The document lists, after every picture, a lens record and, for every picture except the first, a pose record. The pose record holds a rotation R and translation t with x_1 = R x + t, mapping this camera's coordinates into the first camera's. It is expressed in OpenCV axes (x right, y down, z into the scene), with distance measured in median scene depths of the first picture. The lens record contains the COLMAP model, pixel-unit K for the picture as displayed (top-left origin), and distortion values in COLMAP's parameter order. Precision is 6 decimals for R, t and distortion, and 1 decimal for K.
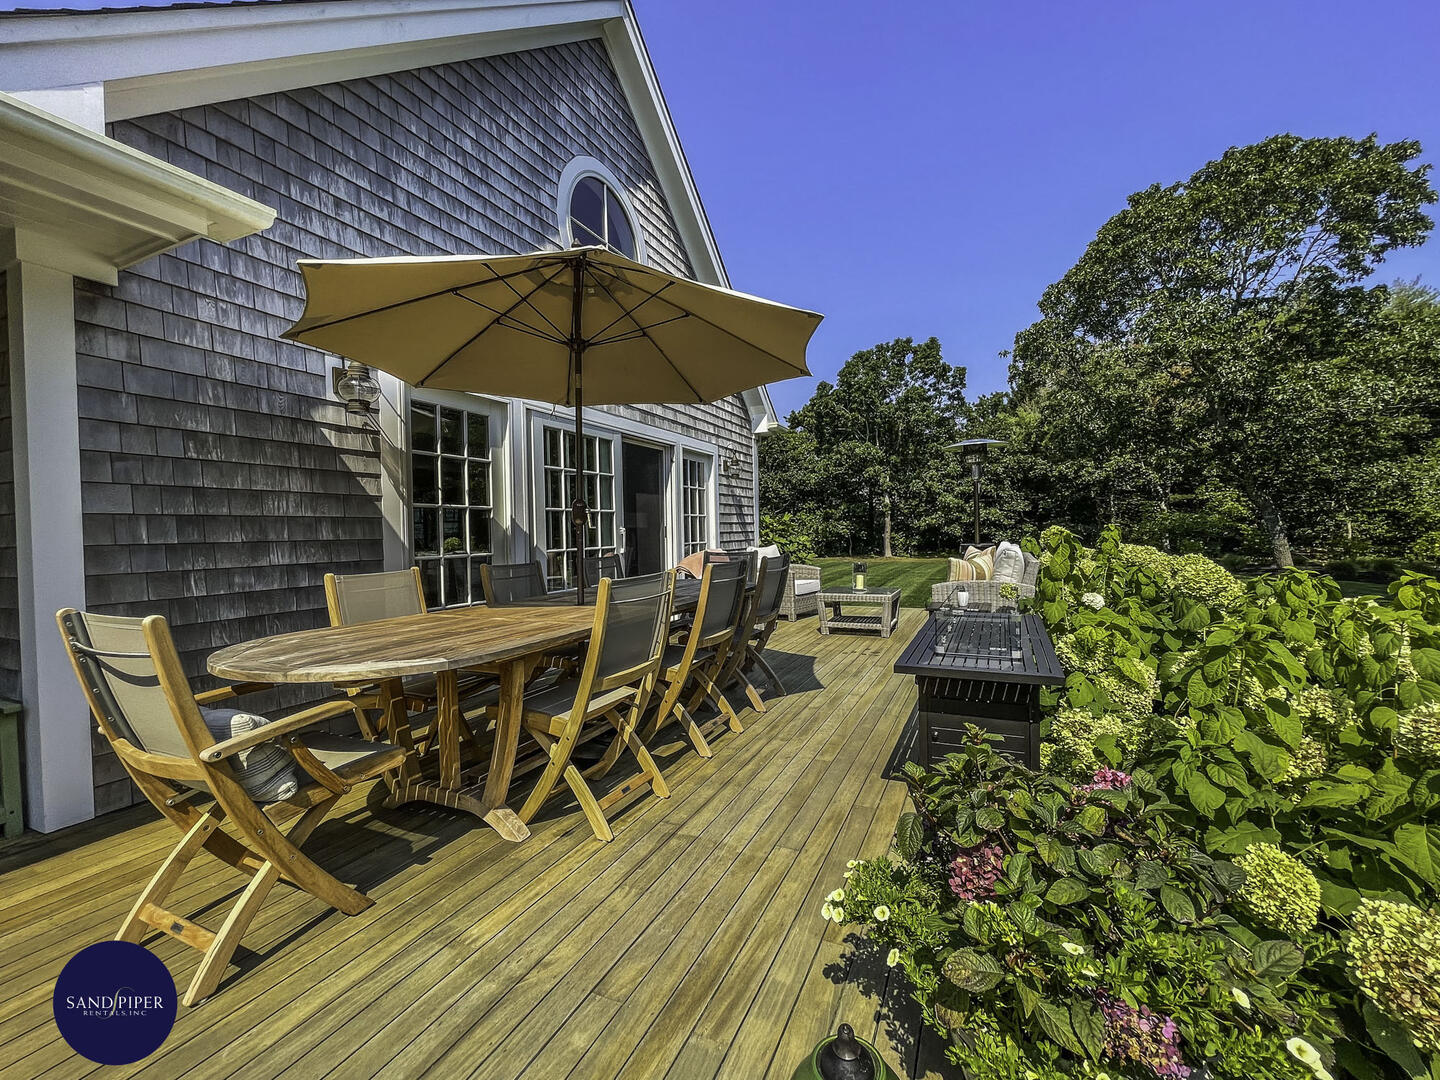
lens RADIAL K [[603.3, 0, 720.0], [0, 603.3, 540.0], [0, 0, 1]] dist [-0.002948, 0.000667]
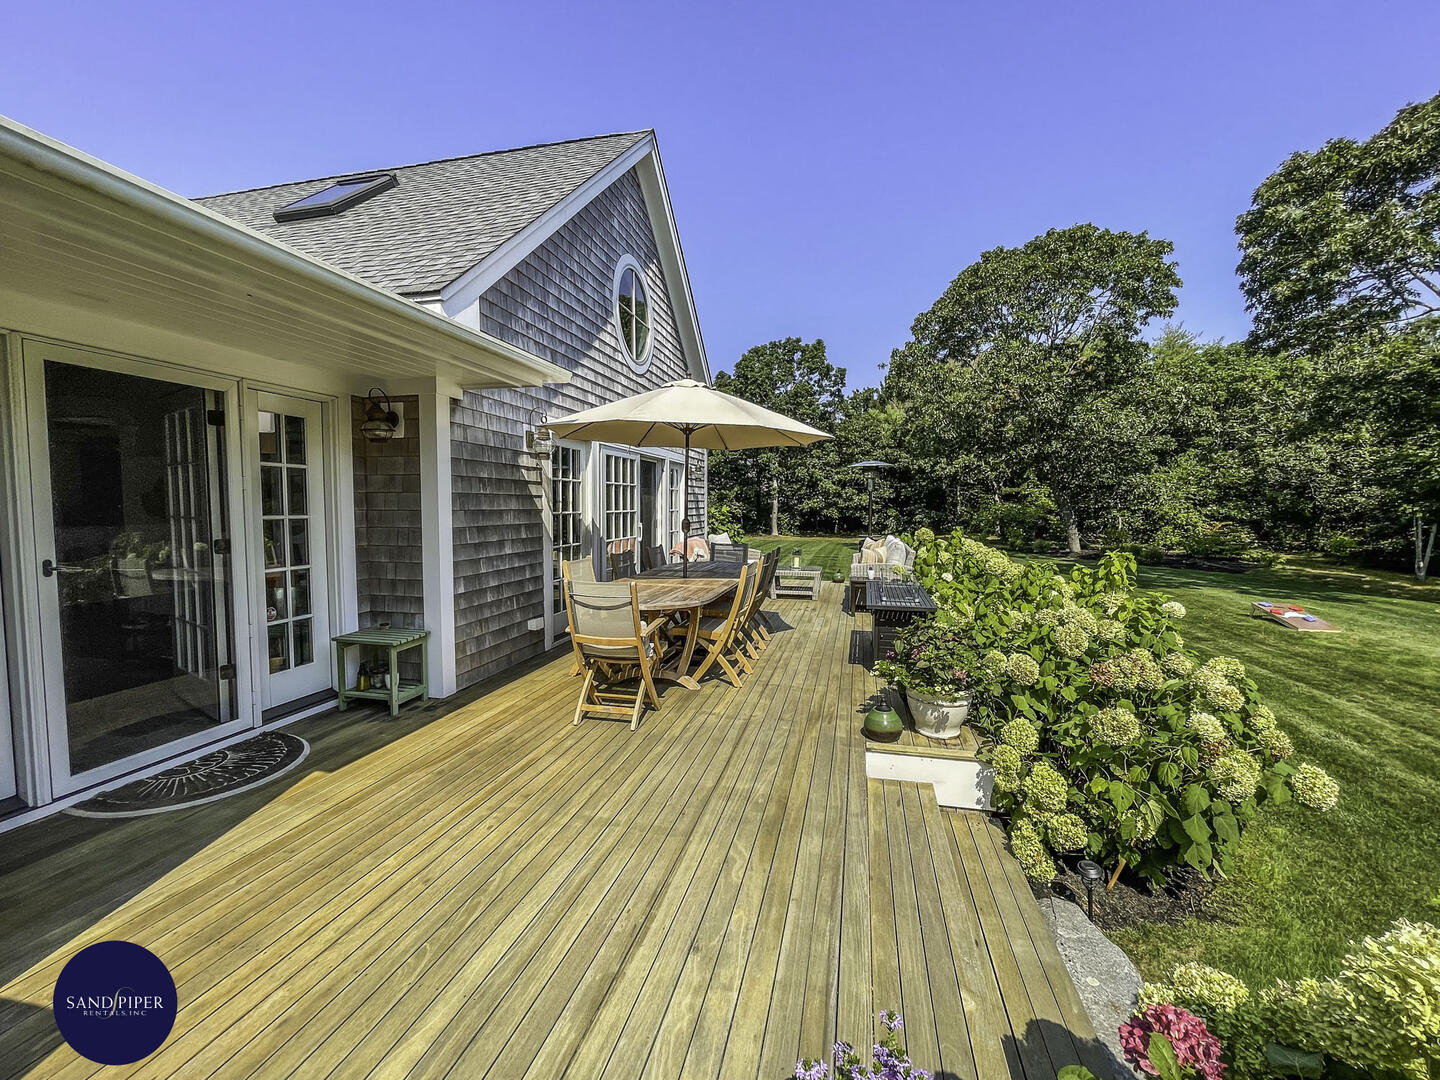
lens RADIAL K [[603.3, 0, 720.0], [0, 603.3, 540.0], [0, 0, 1]] dist [-0.002948, 0.000667]
pose [[0.979343, 0.014875, 0.201660, -0.105393], [-0.023641, 0.998874, 0.041130, -0.016932], [-0.200822, -0.045048, 0.978592, -0.160884]]
